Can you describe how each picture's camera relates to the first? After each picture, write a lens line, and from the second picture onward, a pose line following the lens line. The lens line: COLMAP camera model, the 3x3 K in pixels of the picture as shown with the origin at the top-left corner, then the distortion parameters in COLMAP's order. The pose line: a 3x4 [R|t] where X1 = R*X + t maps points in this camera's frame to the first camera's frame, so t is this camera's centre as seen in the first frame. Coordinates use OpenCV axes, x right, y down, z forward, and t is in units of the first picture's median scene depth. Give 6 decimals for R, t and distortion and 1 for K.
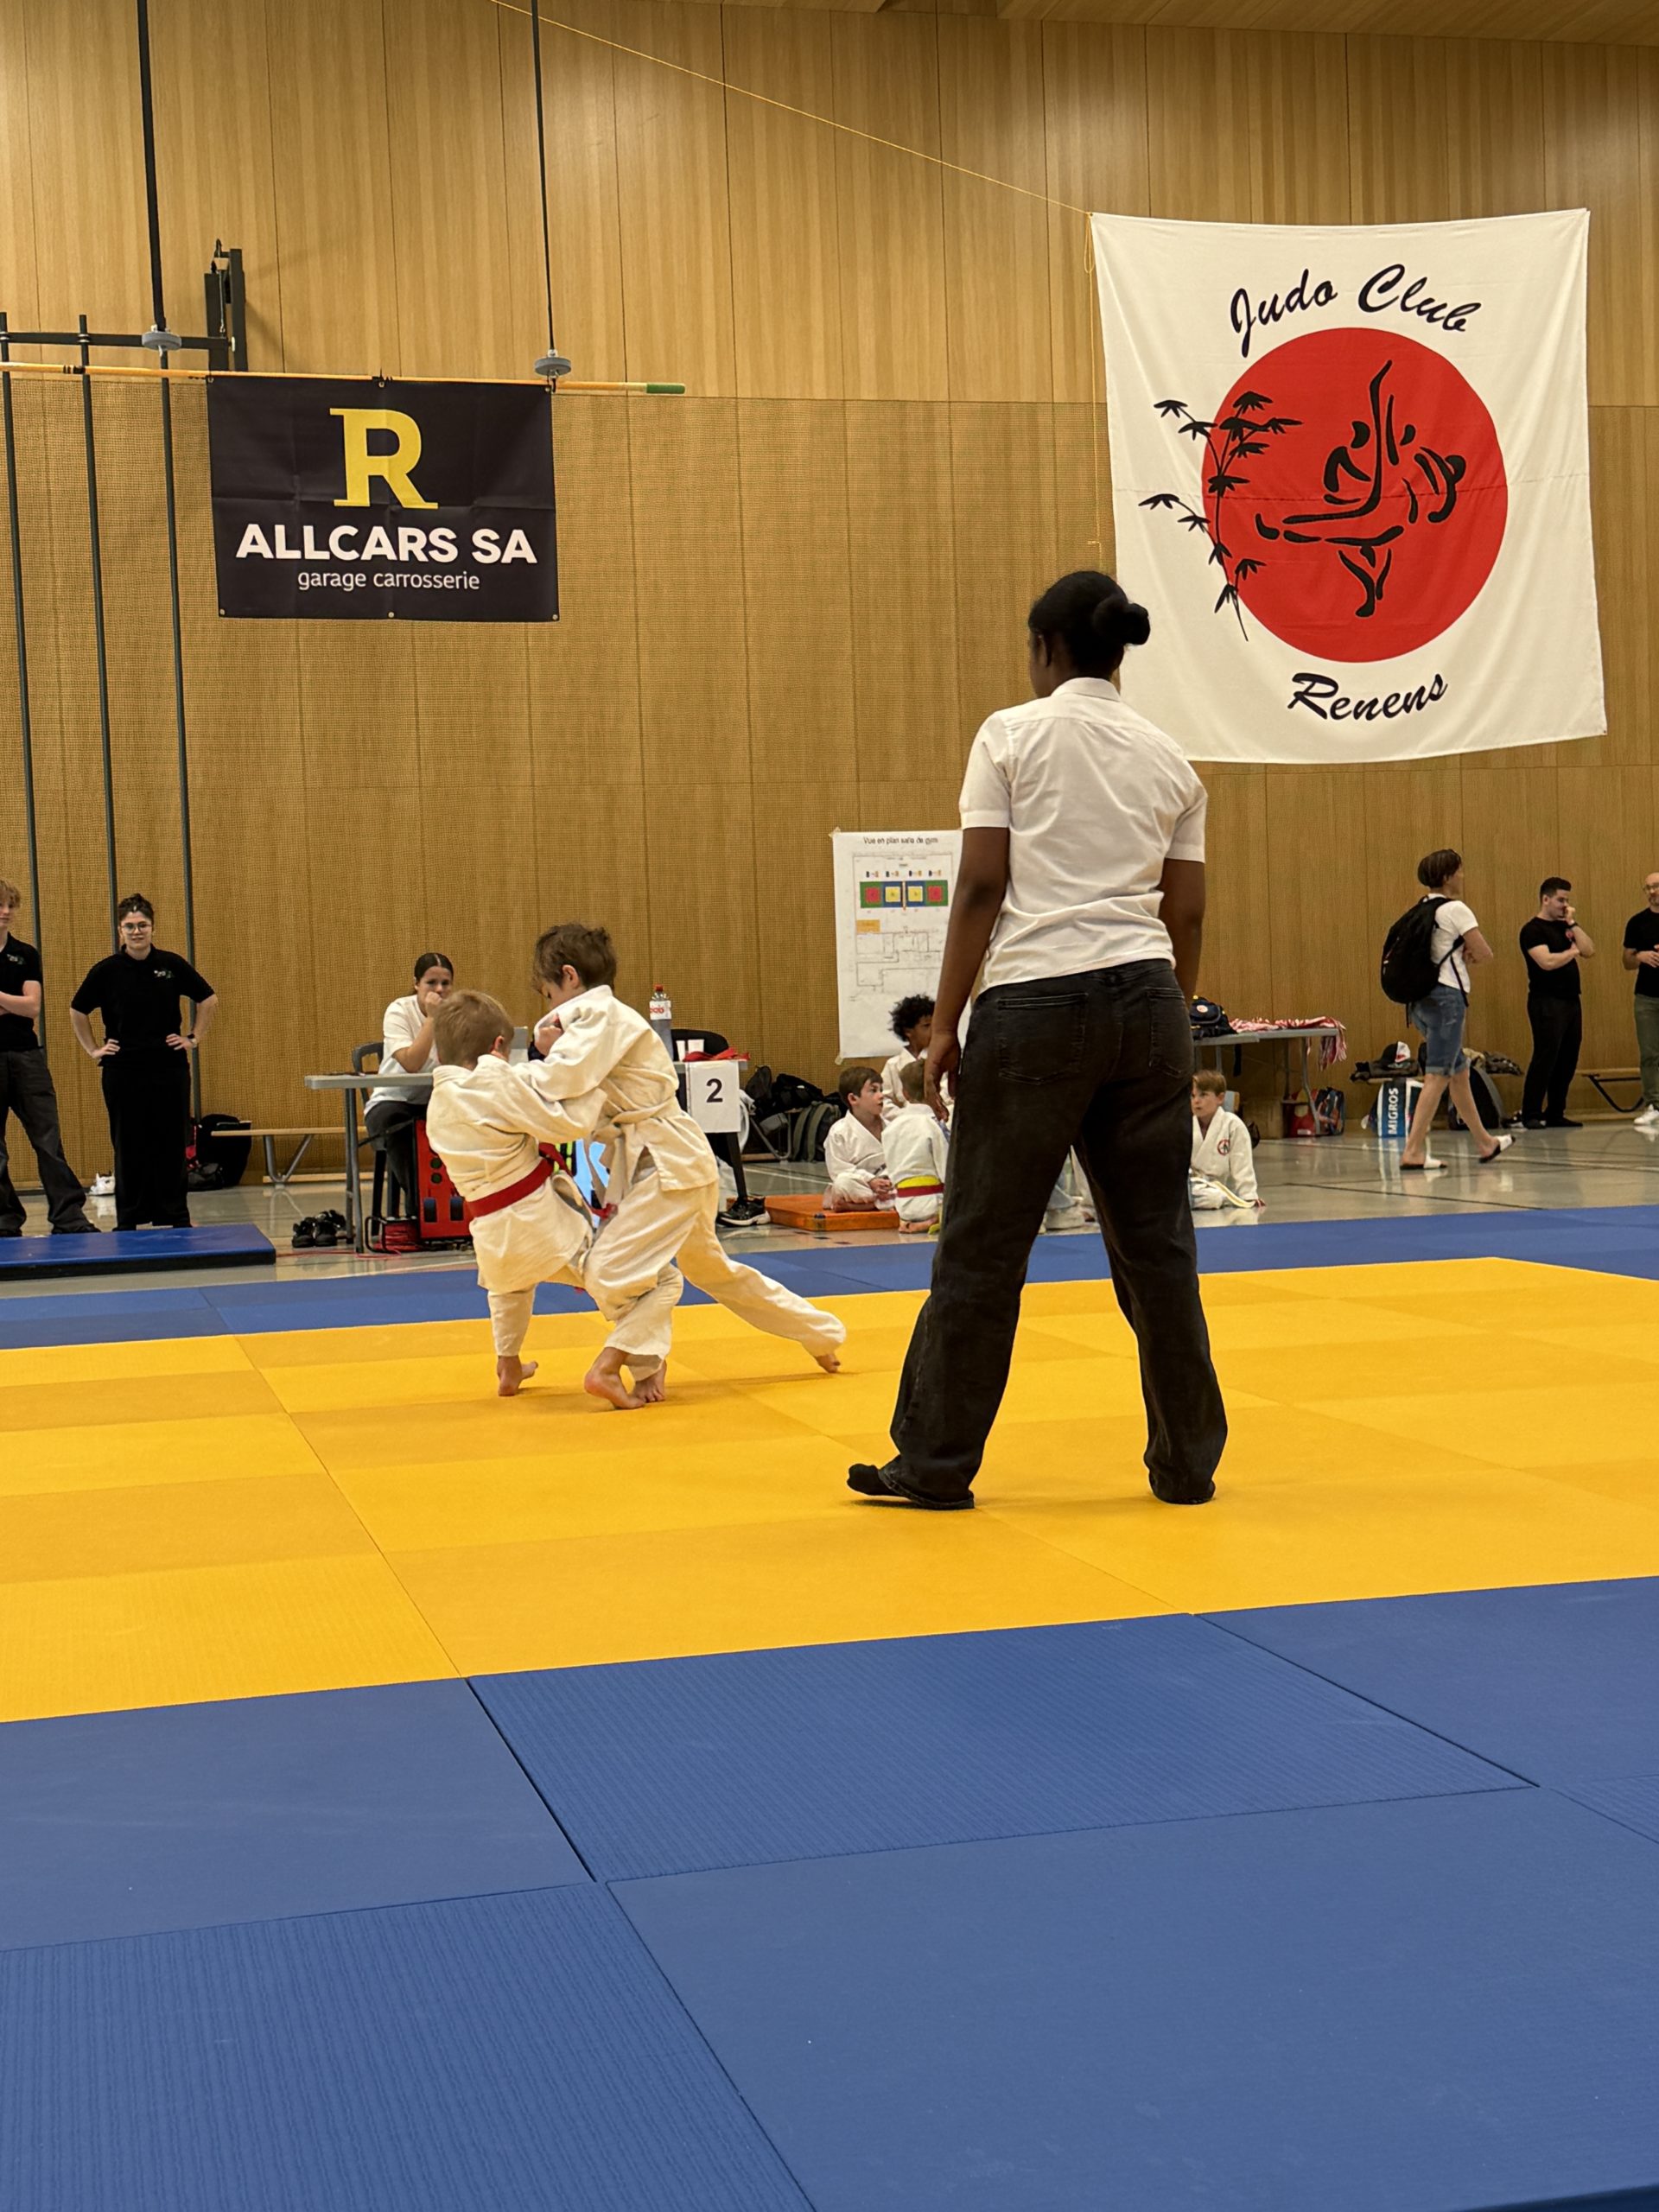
lens RADIAL K [[3013.0, 0, 829.5], [0, 3013.0, 1106.0], [0, 0, 1]] dist [0.146418, -0.065261]
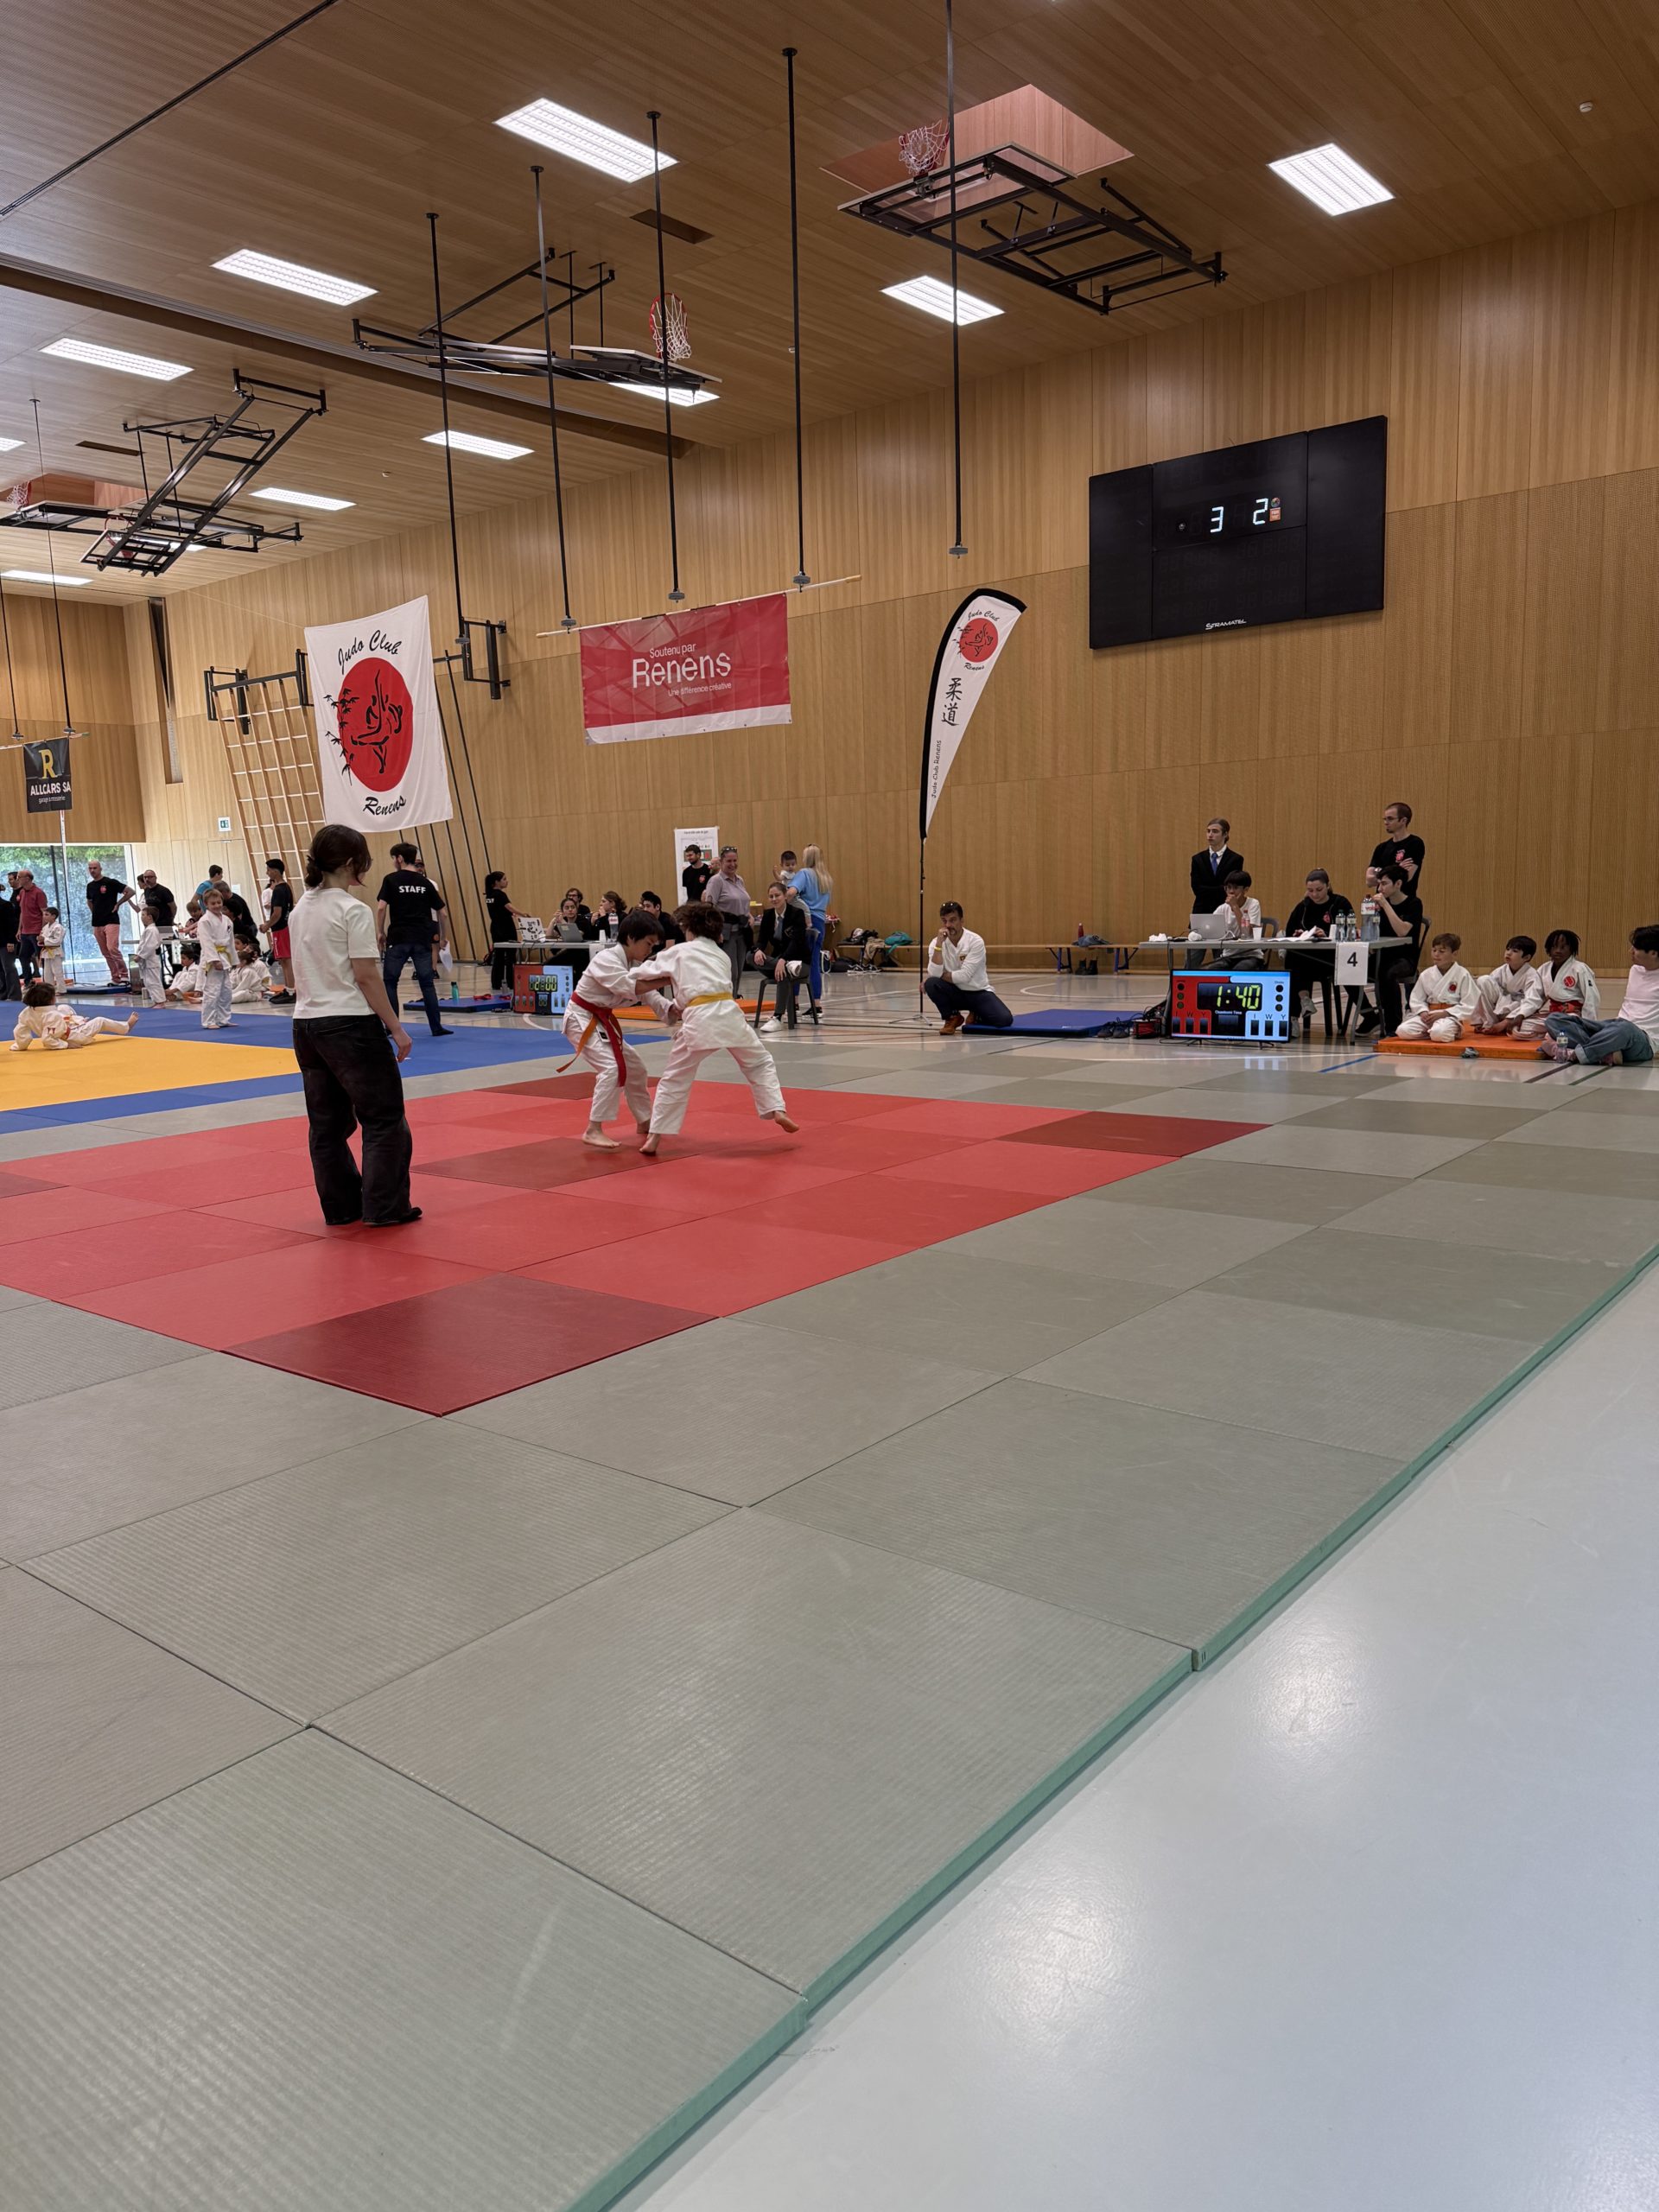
lens RADIAL K [[1562.0, 0, 841.6], [0, 1562.0, 1109.4], [0, 0, 1]] dist [0.114407, -0.201649]
pose [[0.595075, 0.135150, -0.792225, 1.499620], [-0.010077, 0.986936, 0.160798, -0.101107], [0.803607, -0.087704, 0.588663, 0.511385]]
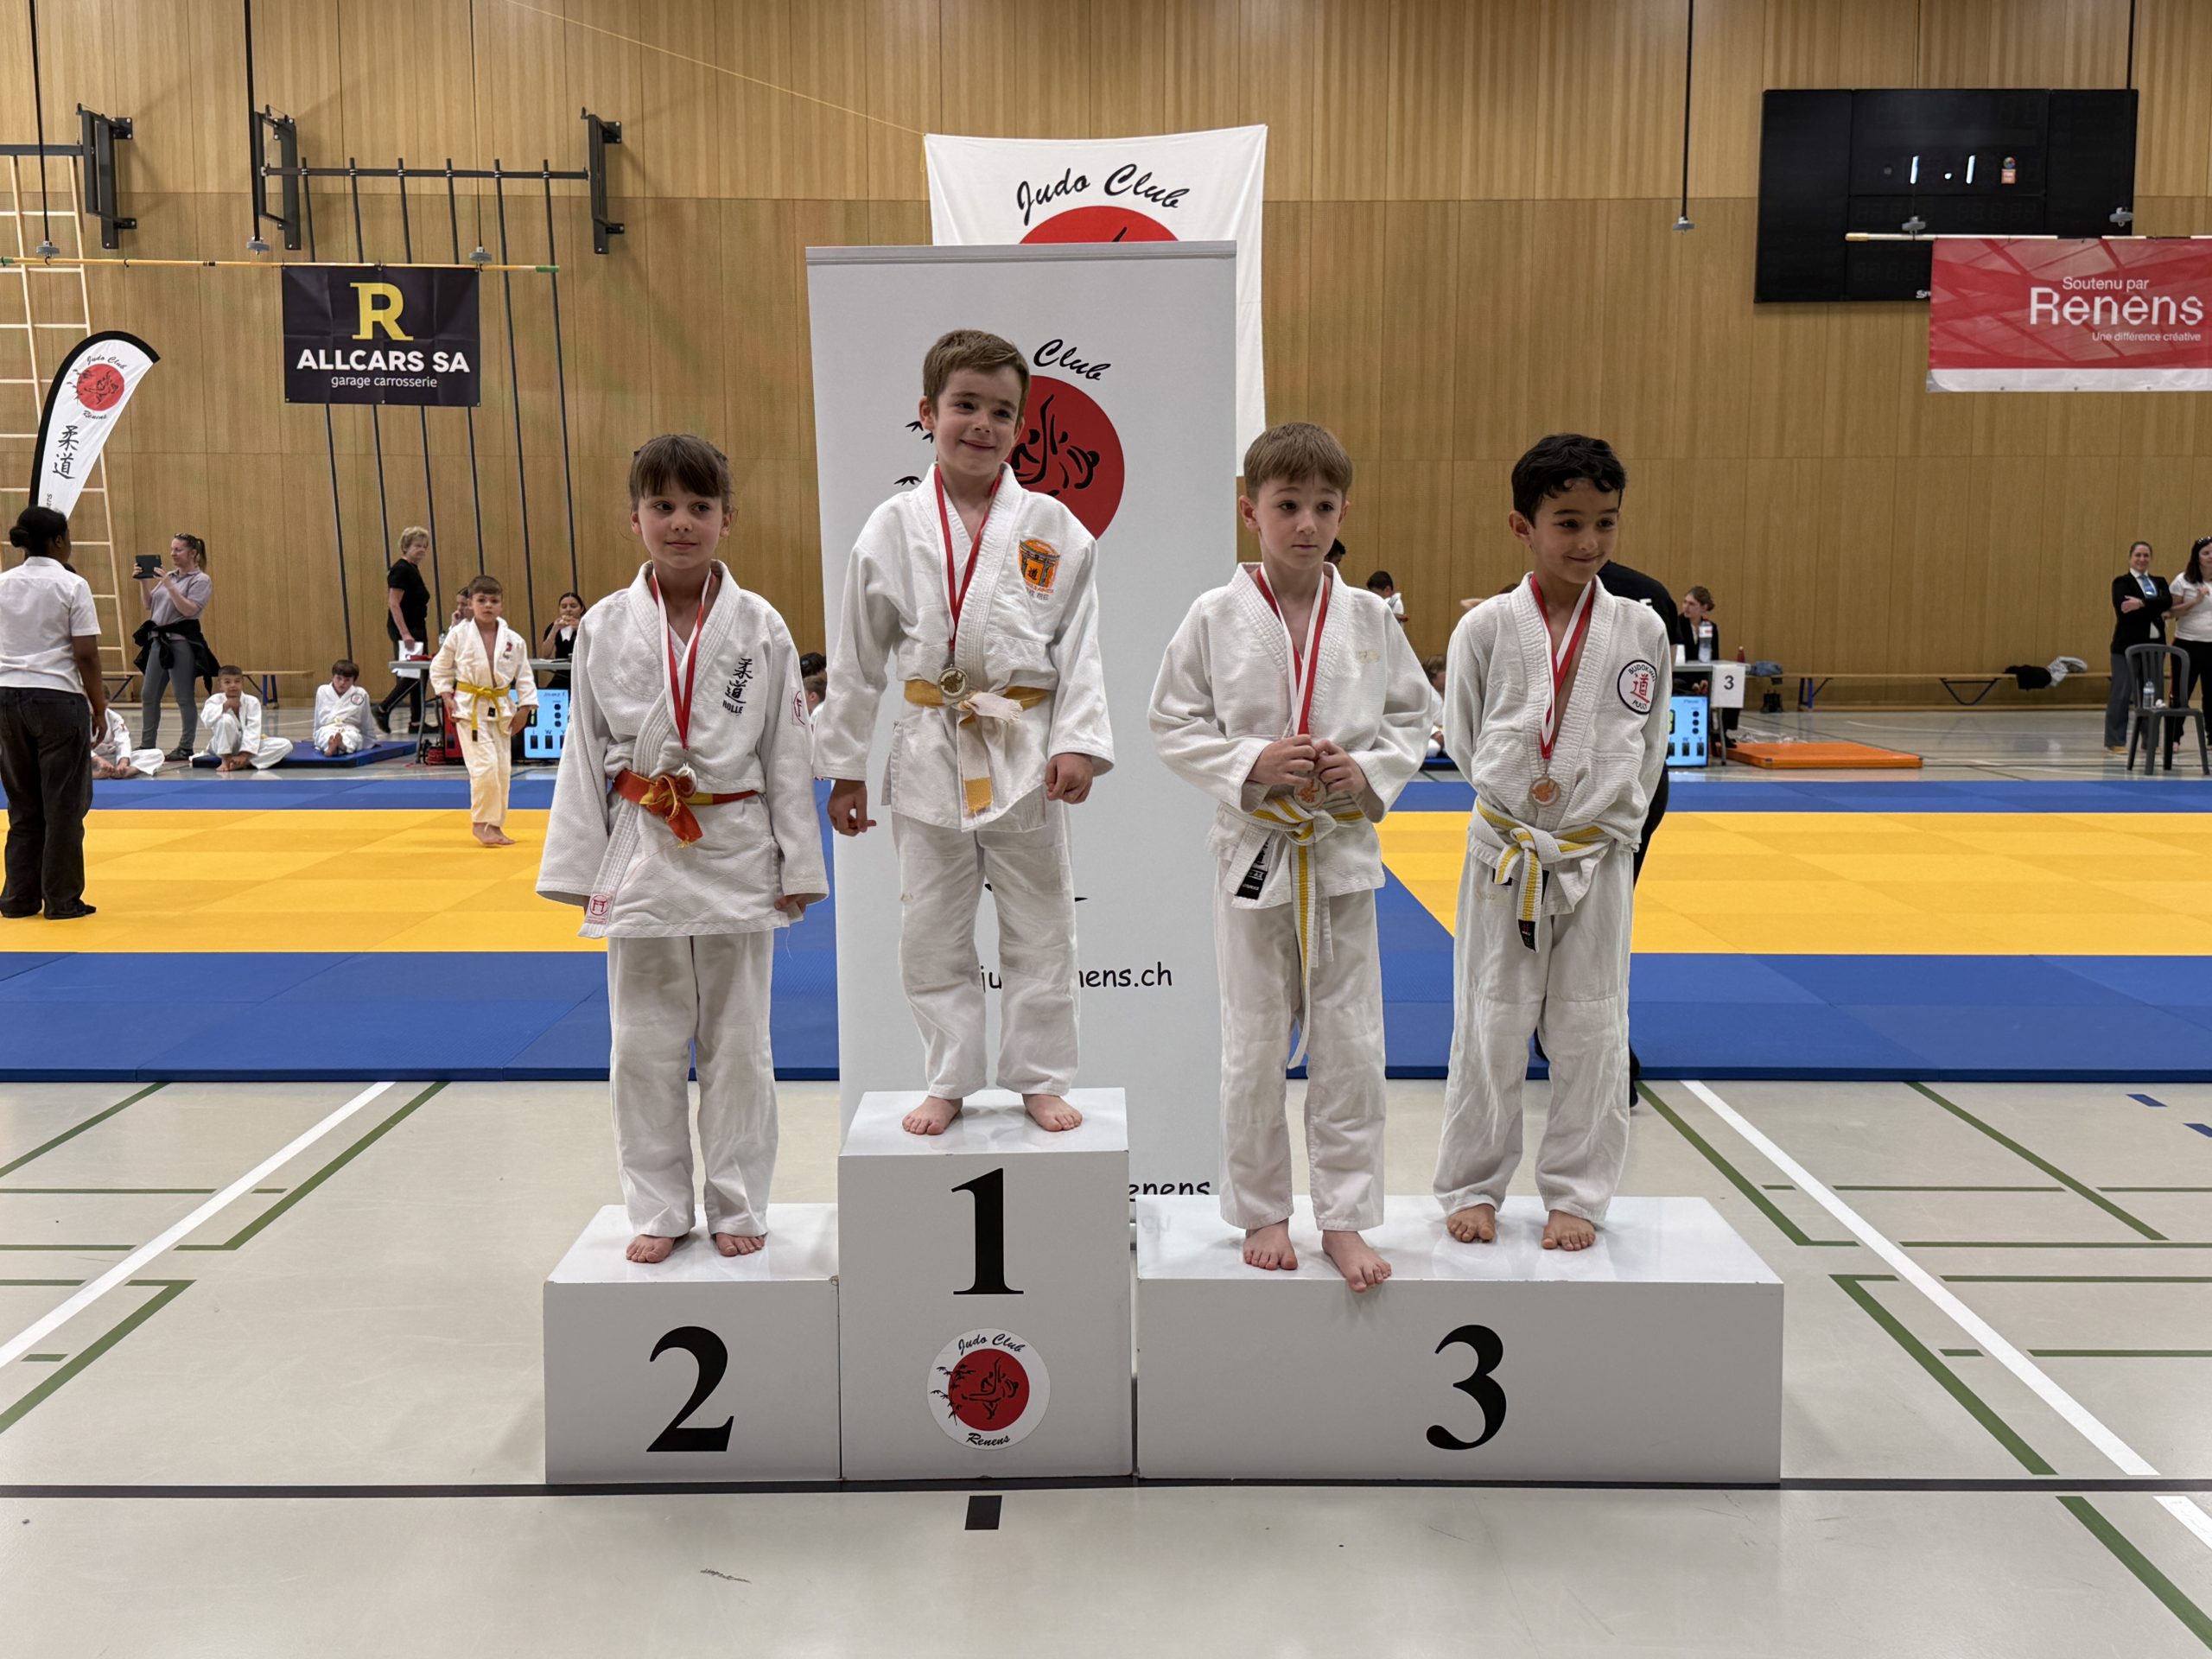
lens RADIAL K [[2384.2, 0, 1106.0], [0, 2384.2, 829.5], [0, 0, 1]] dist [0.211769, -0.496795]
pose [[0.966696, 0.066057, -0.247257, 0.501715], [-0.044357, 0.994740, 0.092330, -0.052100], [0.252055, -0.078287, 0.964541, -0.213482]]
